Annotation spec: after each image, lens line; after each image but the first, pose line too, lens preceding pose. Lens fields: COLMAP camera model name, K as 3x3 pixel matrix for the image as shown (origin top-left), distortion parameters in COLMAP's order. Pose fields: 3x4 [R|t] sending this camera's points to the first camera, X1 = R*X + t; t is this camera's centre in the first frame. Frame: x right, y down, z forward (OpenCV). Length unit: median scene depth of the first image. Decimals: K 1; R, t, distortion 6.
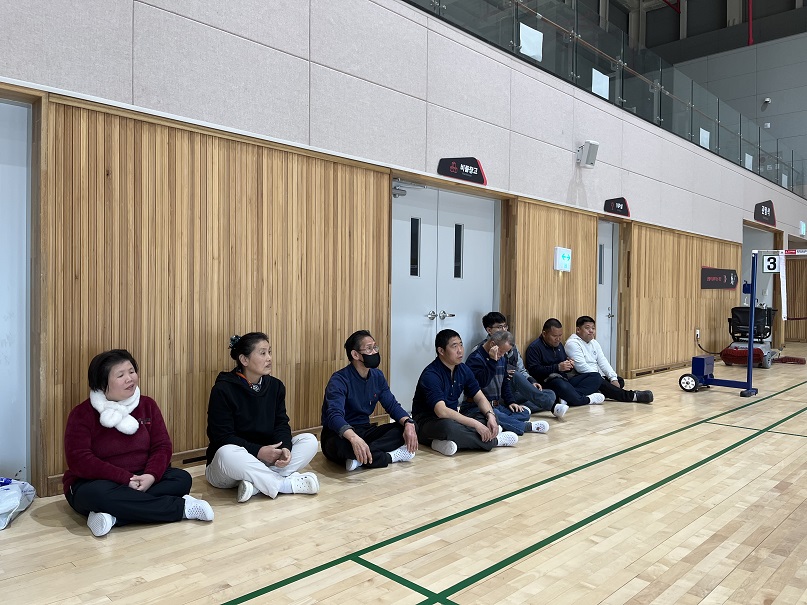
lens RADIAL K [[610.1, 0, 403.0], [0, 610.1, 303.7], [0, 0, 1]] dist [0.066498, -0.087588]
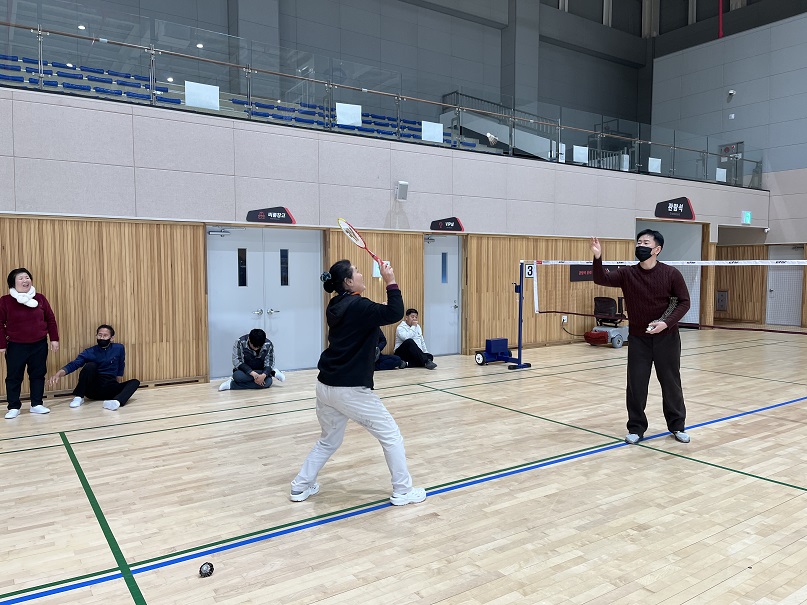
lens RADIAL K [[610.1, 0, 402.3], [0, 610.1, 302.3], [0, 0, 1]] dist [0.066498, -0.087588]
pose [[0.982488, -0.001818, -0.186316, 0.726608], [0.009635, 0.999110, 0.041059, -0.068118], [0.186076, -0.042135, 0.981632, -0.449417]]
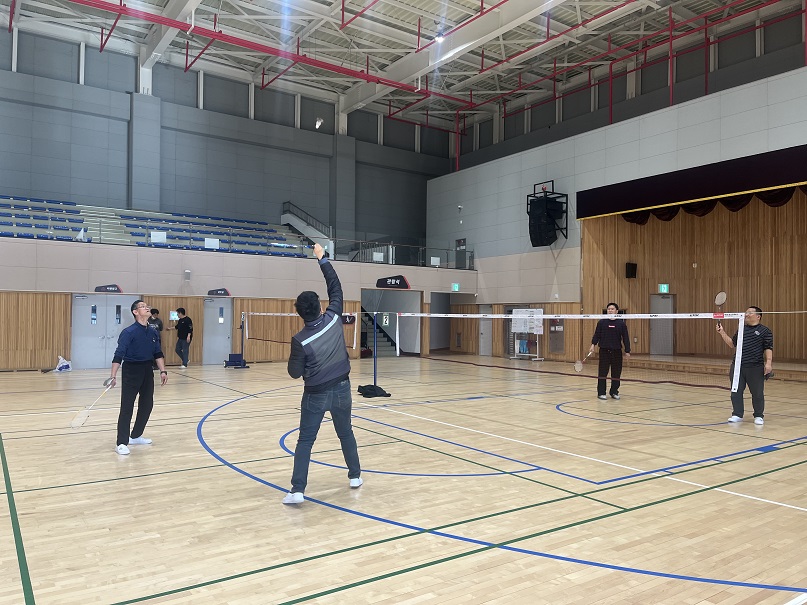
lens RADIAL K [[610.1, 0, 397.3], [0, 610.1, 304.5], [0, 0, 1]] dist [0.066498, -0.087588]
pose [[0.987787, -0.006985, -0.155656, 2.071838], [0.000718, 0.999188, -0.040282, -0.018378], [0.155811, 0.039678, 0.986990, -1.866078]]
